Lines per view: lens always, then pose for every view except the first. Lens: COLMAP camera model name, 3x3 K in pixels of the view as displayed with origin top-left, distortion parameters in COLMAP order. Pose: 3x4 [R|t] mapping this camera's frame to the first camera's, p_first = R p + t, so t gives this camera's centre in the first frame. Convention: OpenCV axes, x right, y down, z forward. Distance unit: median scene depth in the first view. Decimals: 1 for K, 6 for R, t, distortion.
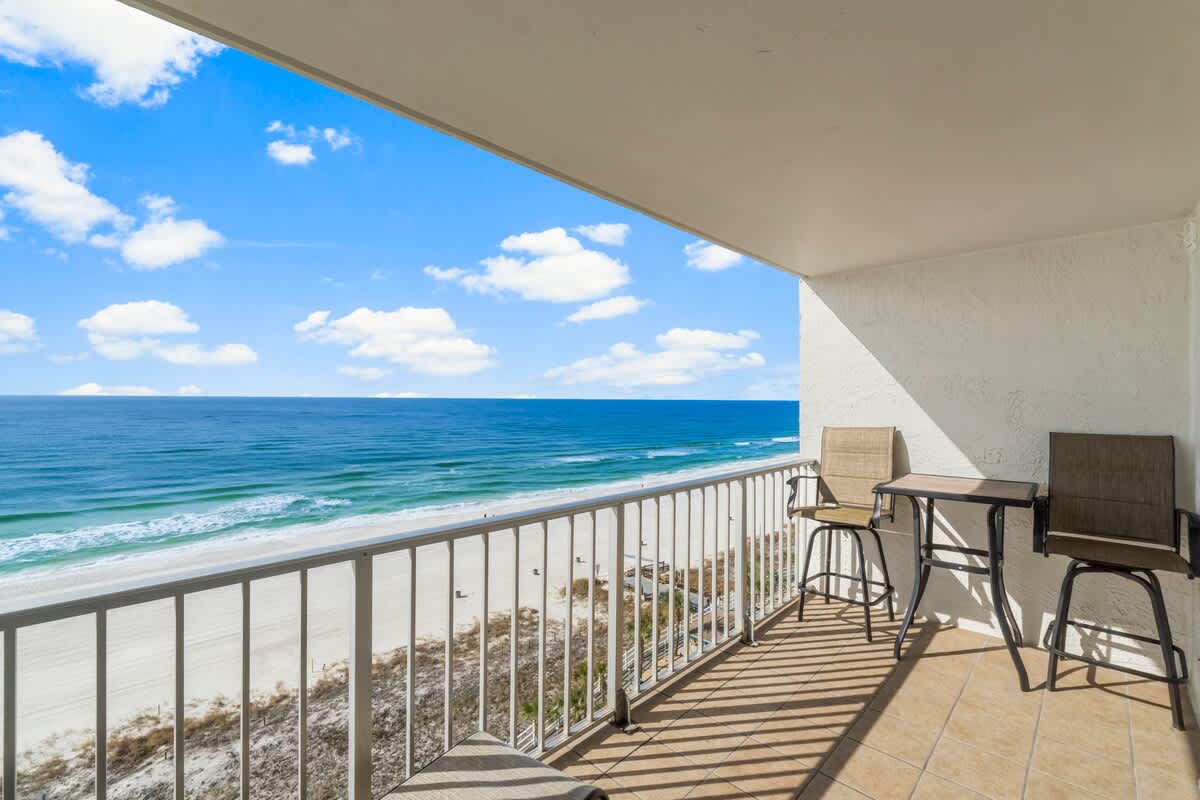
lens RADIAL K [[514.3, 0, 601.3], [0, 514.3, 394.4], [0, 0, 1]] dist [-0.004553, -0.000063]
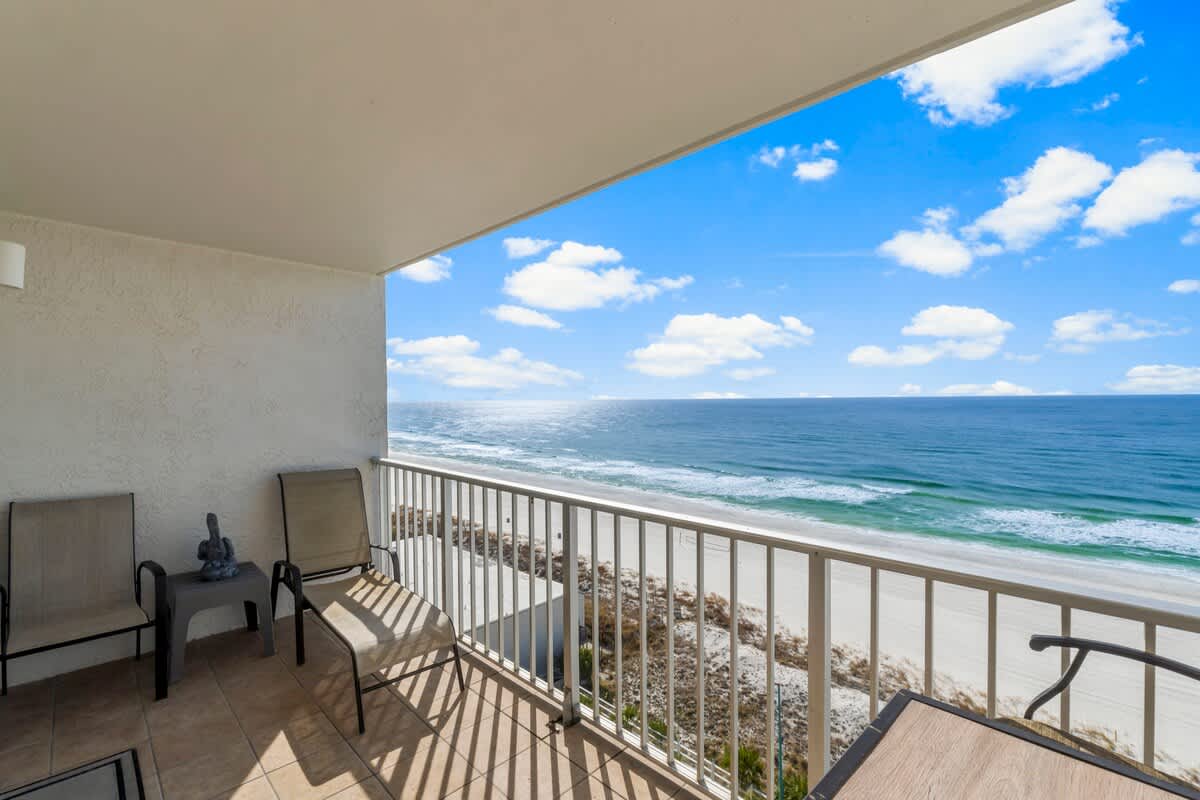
lens RADIAL K [[557.8, 0, 621.6], [0, 557.8, 410.1], [0, 0, 1]] dist [-0.006554, -0.000576]
pose [[0.004771, 0.016978, -0.999844, 0.135691], [0.013609, 0.999762, 0.017041, 0.001914], [0.999896, -0.013688, 0.004539, 0.135541]]
